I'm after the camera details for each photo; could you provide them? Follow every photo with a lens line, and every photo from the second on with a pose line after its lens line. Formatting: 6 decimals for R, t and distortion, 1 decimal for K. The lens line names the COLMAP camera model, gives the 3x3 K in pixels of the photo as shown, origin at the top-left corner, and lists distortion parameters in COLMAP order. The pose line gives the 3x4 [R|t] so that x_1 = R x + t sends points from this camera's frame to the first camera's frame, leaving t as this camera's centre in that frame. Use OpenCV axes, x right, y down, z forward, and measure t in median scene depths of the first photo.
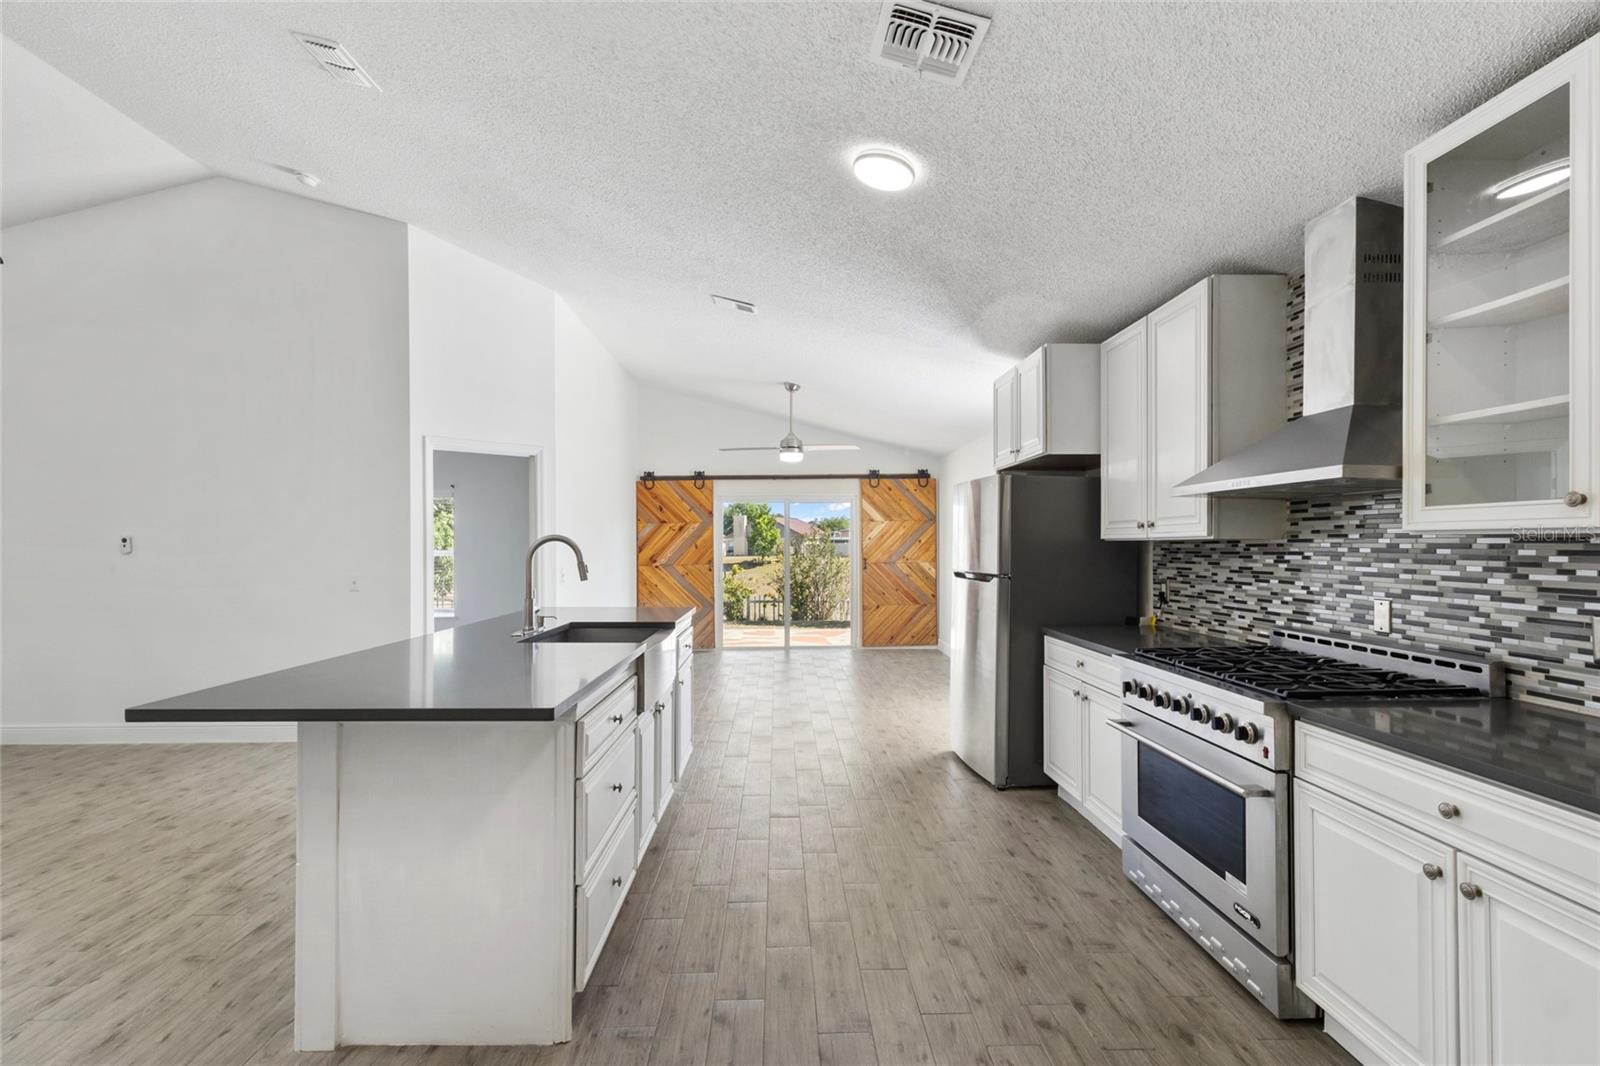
lens RADIAL K [[734.4, 0, 794.3], [0, 734.4, 546.2], [0, 0, 1]] dist [-0.002707, 0.002366]
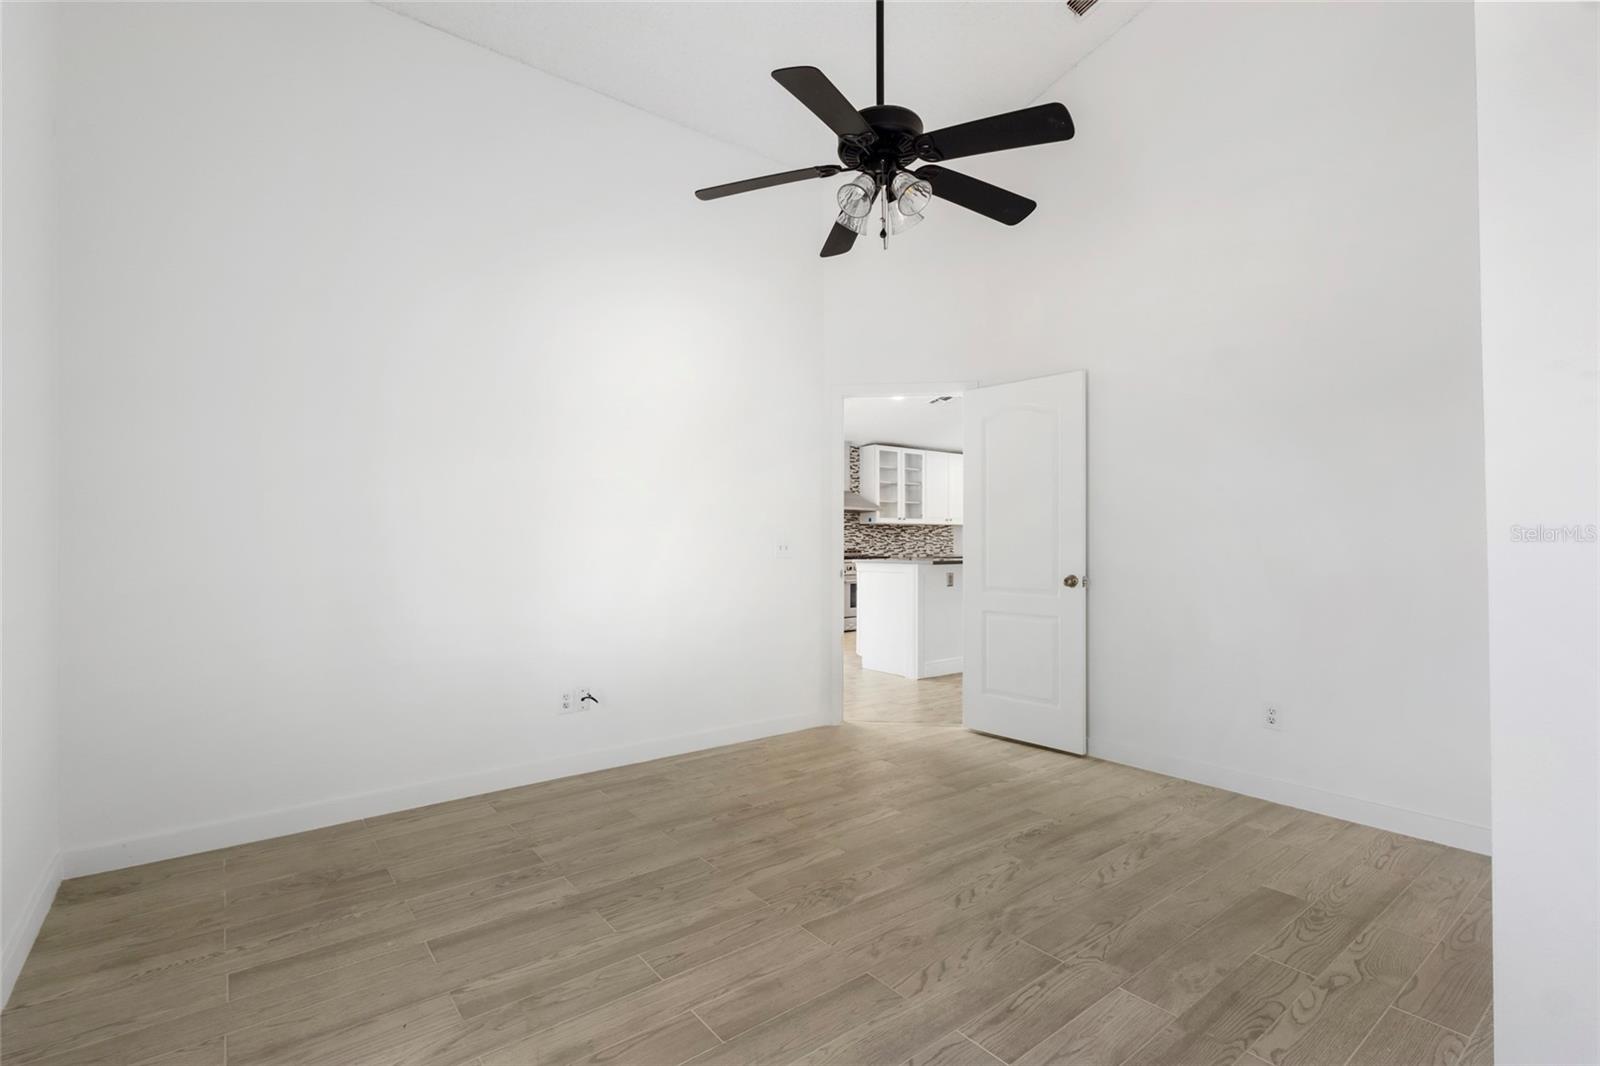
lens RADIAL K [[734.4, 0, 801.9], [0, 734.4, 532.7], [0, 0, 1]] dist [-0.002707, 0.002366]
pose [[-0.600732, 0.015650, 0.799298, -1.922032], [0.008229, 0.999876, -0.013393, 0.076066], [-0.799408, -0.001468, -0.600786, 3.005666]]
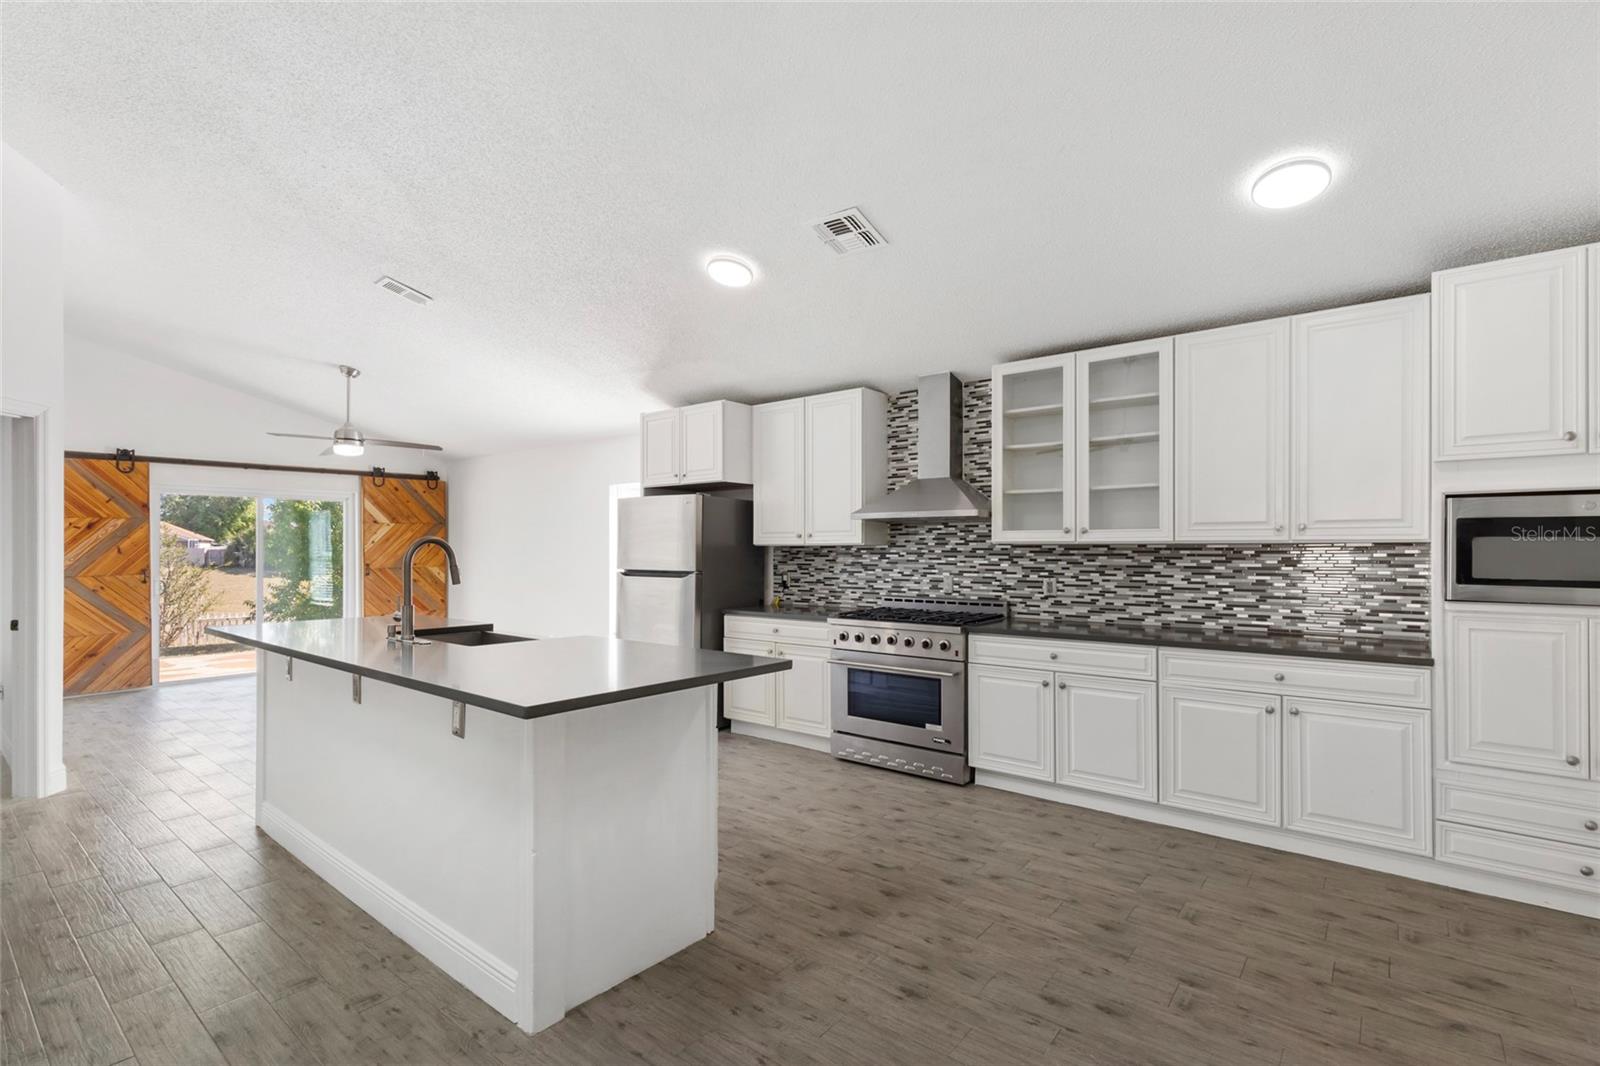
lens RADIAL K [[734.4, 0, 791.1], [0, 734.4, 548.2], [0, 0, 1]] dist [-0.002707, 0.002366]
pose [[0.652860, 0.002353, 0.757475, -0.817527], [0.000702, 0.999993, -0.003712, 0.003564], [-0.757478, 0.002955, 0.652854, 0.032057]]
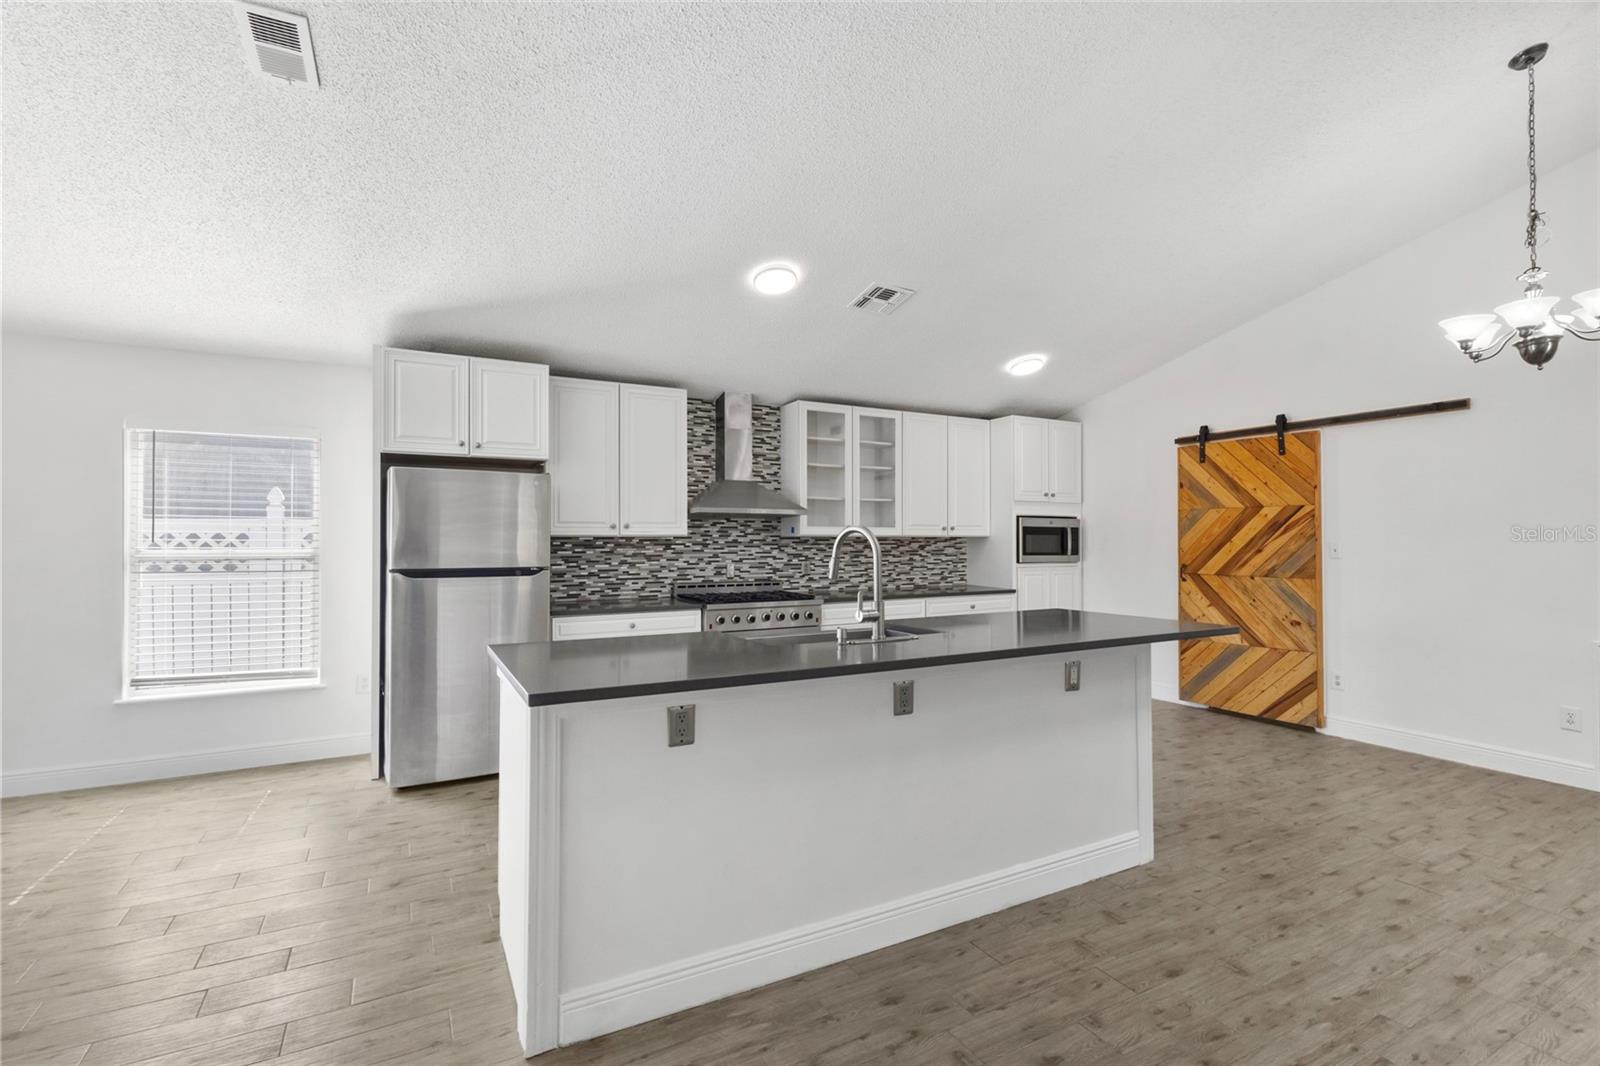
lens RADIAL K [[734.4, 0, 787.9], [0, 734.4, 534.0], [0, 0, 1]] dist [-0.002707, 0.002366]
pose [[-0.443155, 0.011882, 0.896366, -1.161623], [0.004827, 0.999929, -0.010868, 0.004960], [-0.896432, -0.000490, -0.443181, 1.593949]]
